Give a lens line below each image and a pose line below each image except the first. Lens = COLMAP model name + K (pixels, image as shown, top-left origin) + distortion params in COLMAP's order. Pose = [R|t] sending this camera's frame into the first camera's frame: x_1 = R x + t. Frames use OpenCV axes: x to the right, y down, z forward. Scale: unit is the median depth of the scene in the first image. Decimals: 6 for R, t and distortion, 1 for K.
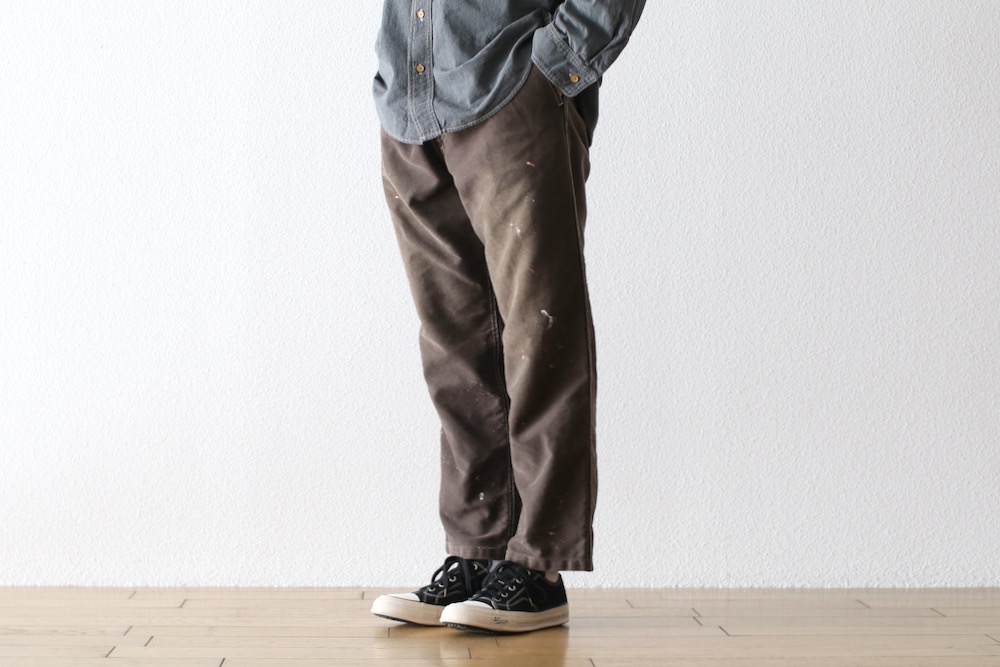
lens RADIAL K [[2922.4, 0, 500.0], [0, 2922.4, 333.5], [0, 0, 1]] dist [-0.101252, -0.685463]
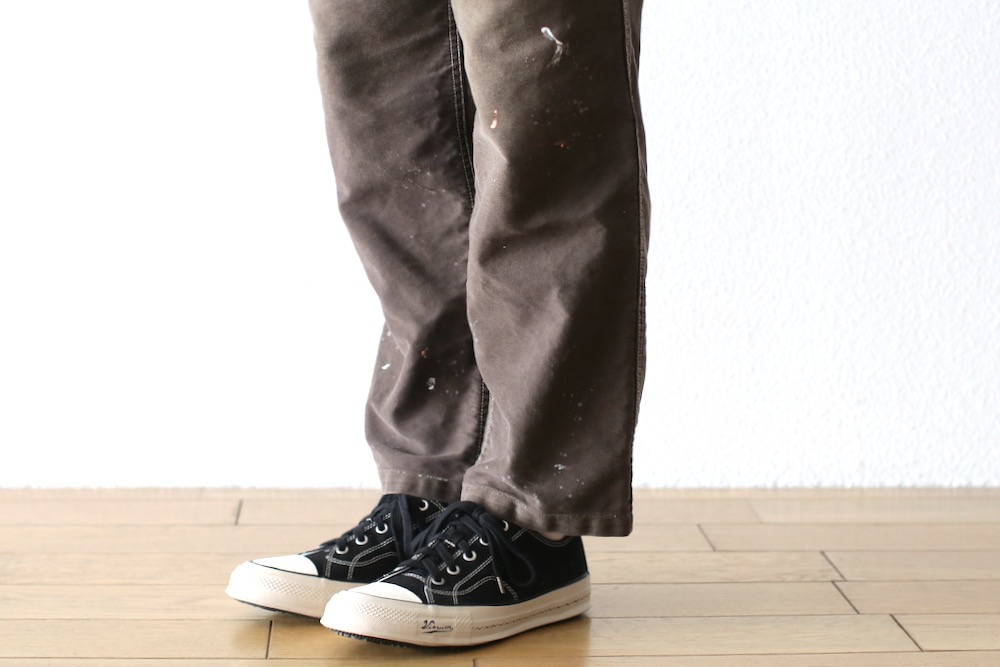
lens RADIAL K [[2828.3, 0, 500.0], [0, 2828.3, 333.5], [0, 0, 1]] dist [-0.334985, 1.278075]
pose [[0.999947, 0.001910, -0.010111, 0.010619], [-0.000534, 0.990933, 0.134356, -0.020339], [0.010276, -0.134344, 0.990882, 0.438685]]
